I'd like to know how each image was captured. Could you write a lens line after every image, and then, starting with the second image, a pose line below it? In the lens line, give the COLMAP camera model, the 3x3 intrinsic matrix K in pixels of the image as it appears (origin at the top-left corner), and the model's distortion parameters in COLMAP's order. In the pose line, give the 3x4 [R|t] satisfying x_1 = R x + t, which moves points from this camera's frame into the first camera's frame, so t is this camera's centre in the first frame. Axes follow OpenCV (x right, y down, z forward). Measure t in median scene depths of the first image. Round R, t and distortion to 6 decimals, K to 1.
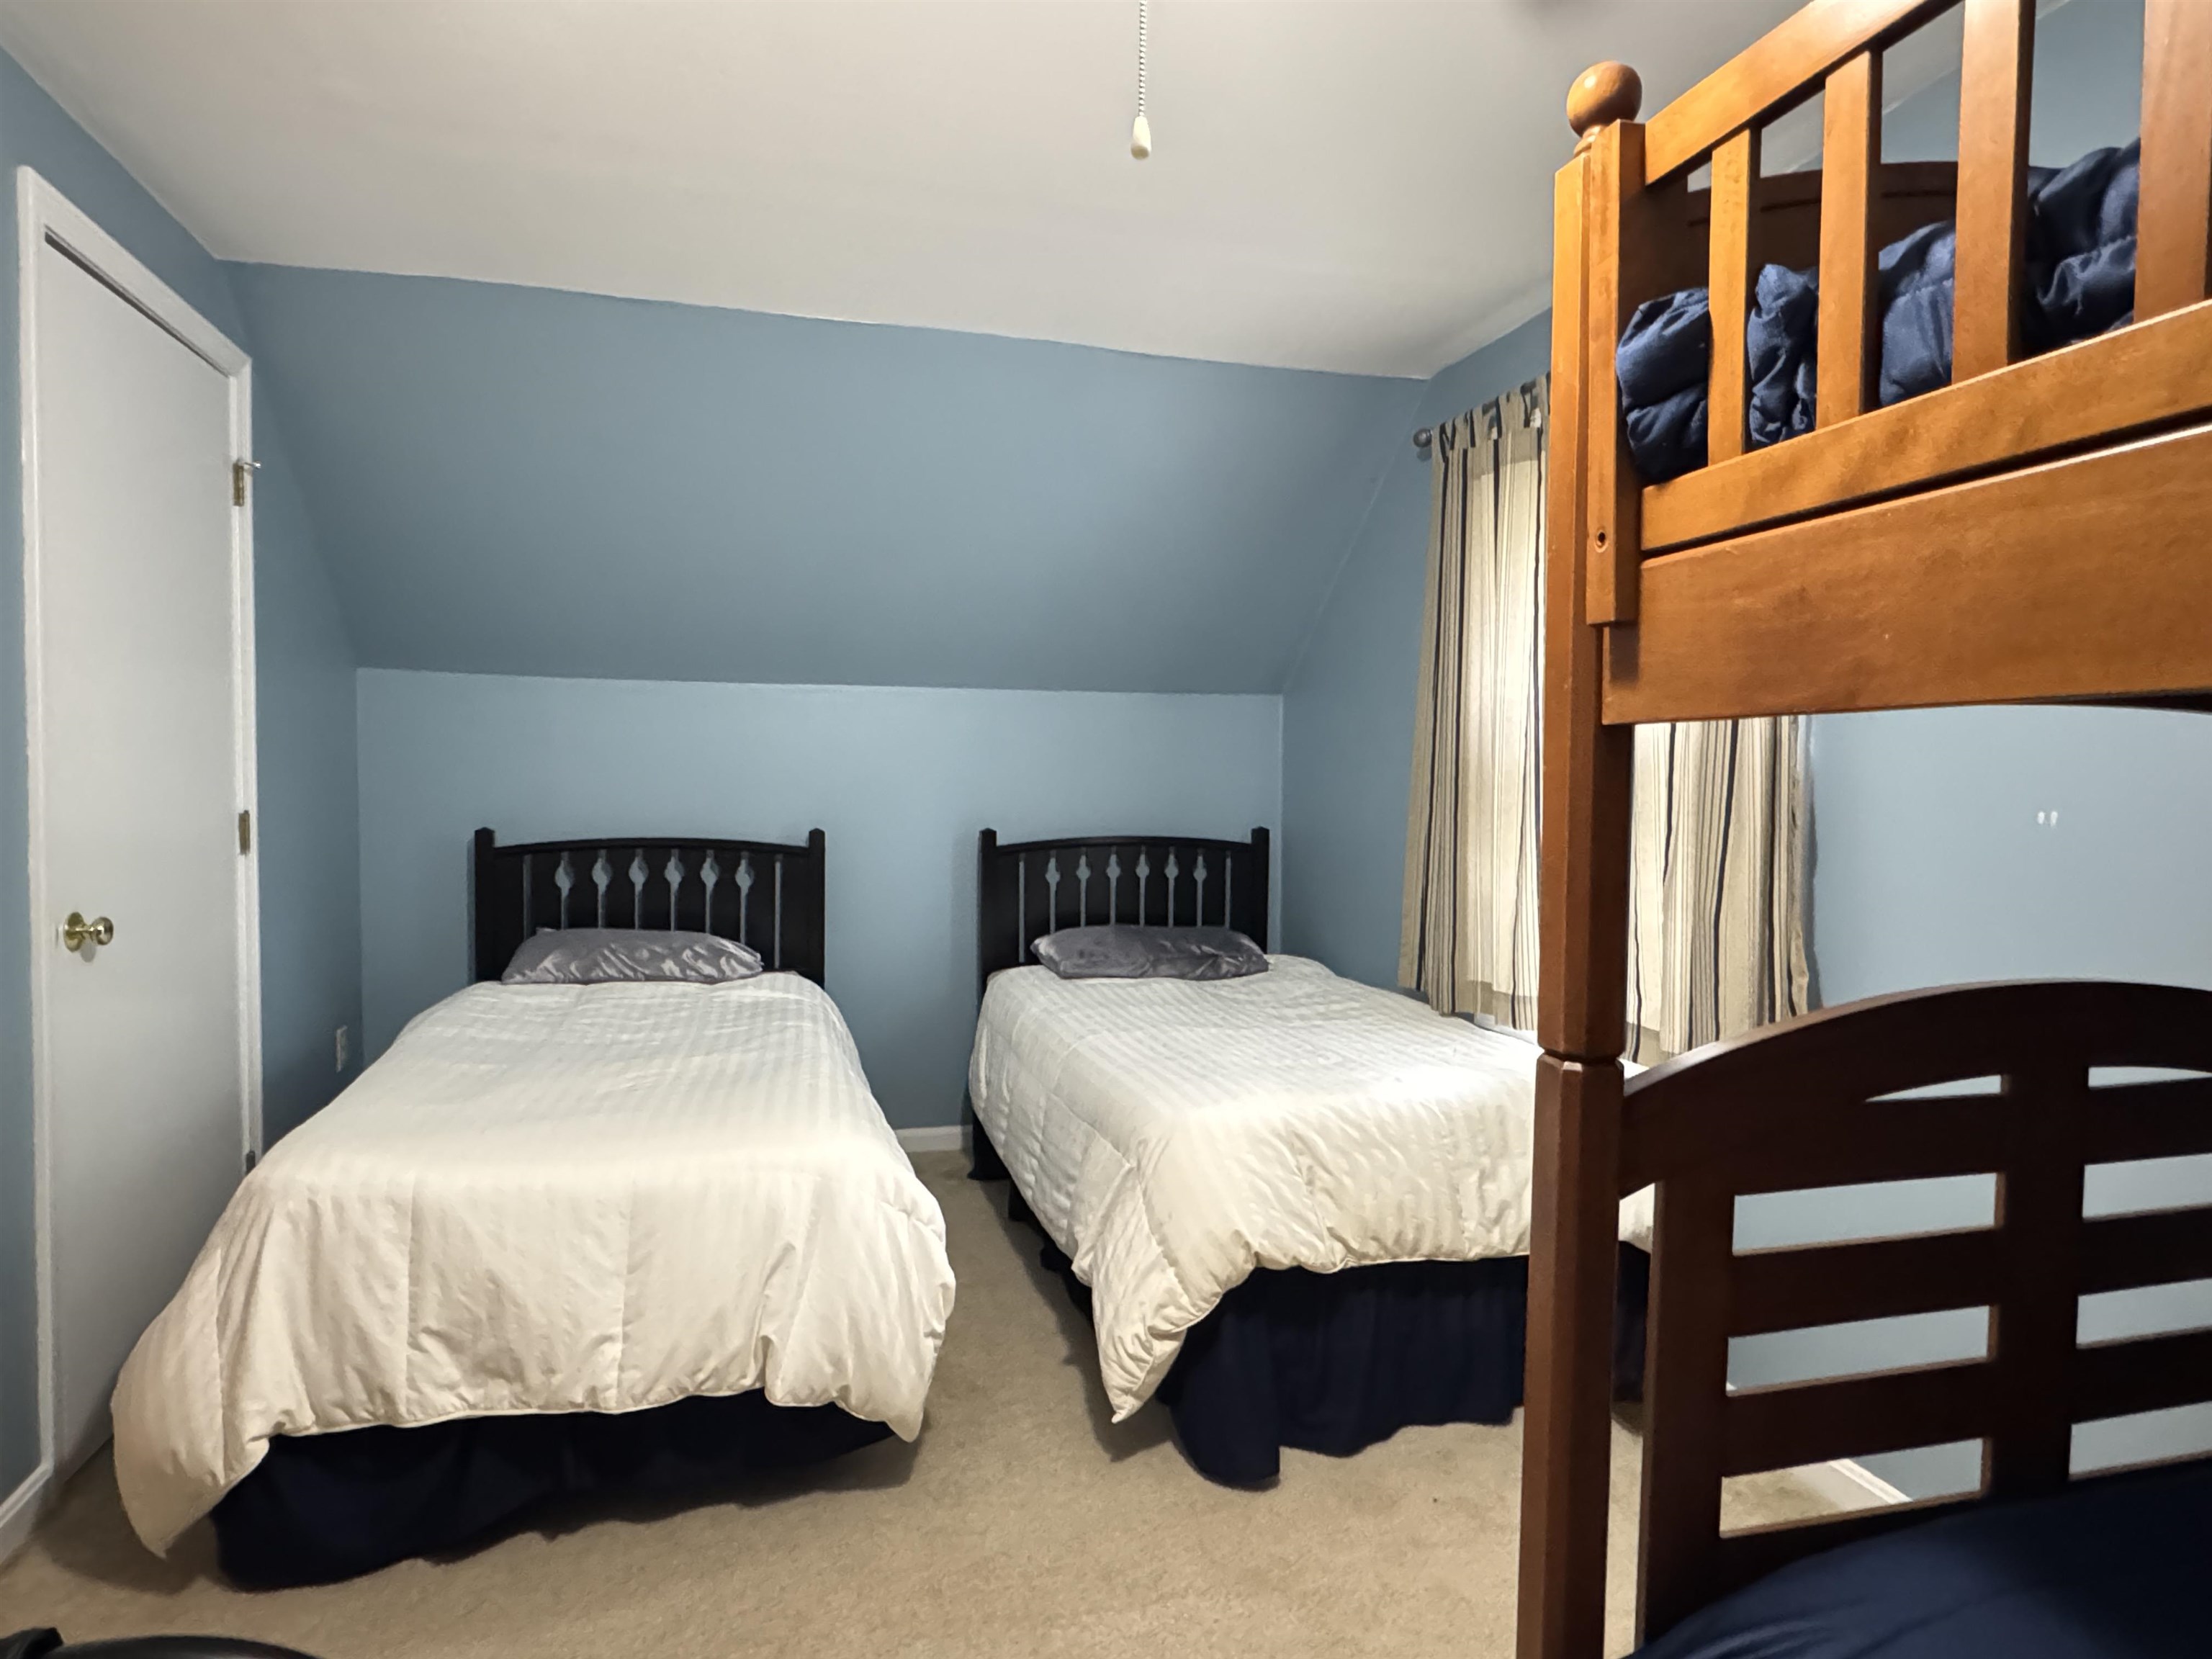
lens RADIAL K [[1273.7, 0, 1095.7], [0, 1273.7, 830.7], [0, 0, 1]] dist [-0.004113, 0.001803]
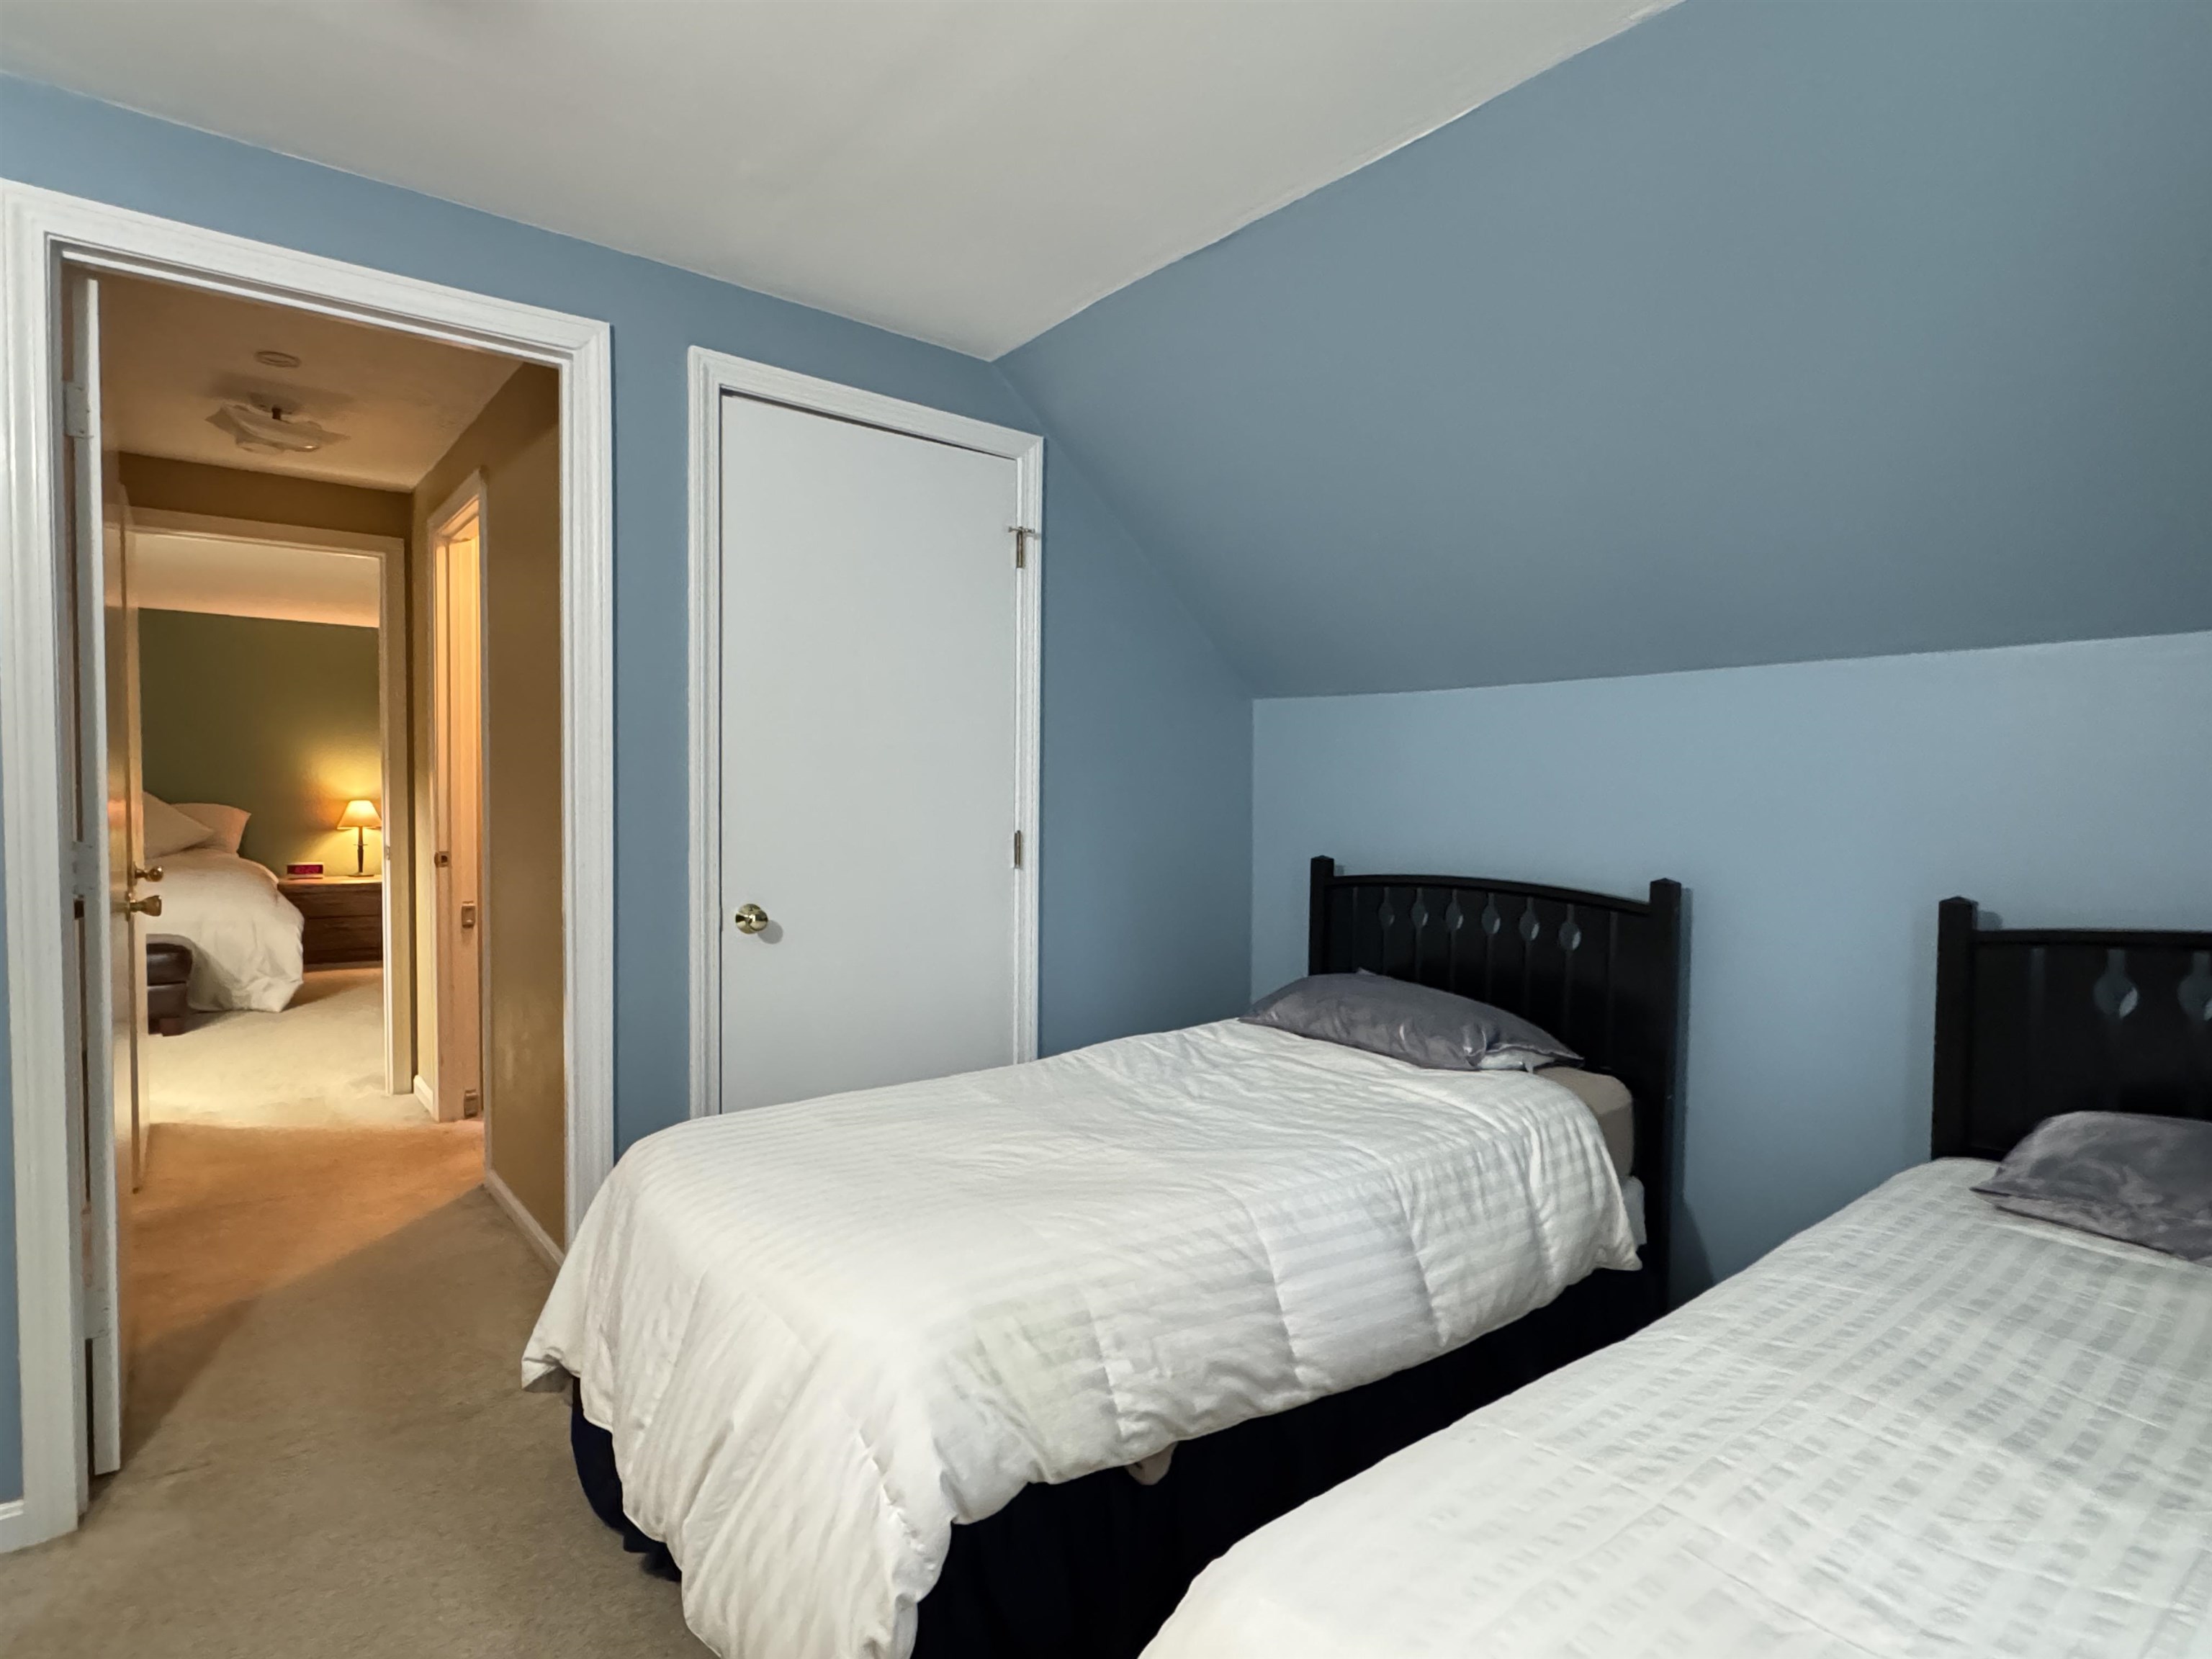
lens RADIAL K [[1152.5, 0, 1106.0], [0, 1152.5, 829.5], [0, 0, 1]] dist [-0.023677, 0.000054]
pose [[0.410336, 0.027681, -0.911514, 0.254972], [-0.046248, 0.998885, 0.009515, -0.023946], [0.910761, 0.038251, 0.411158, 0.517505]]
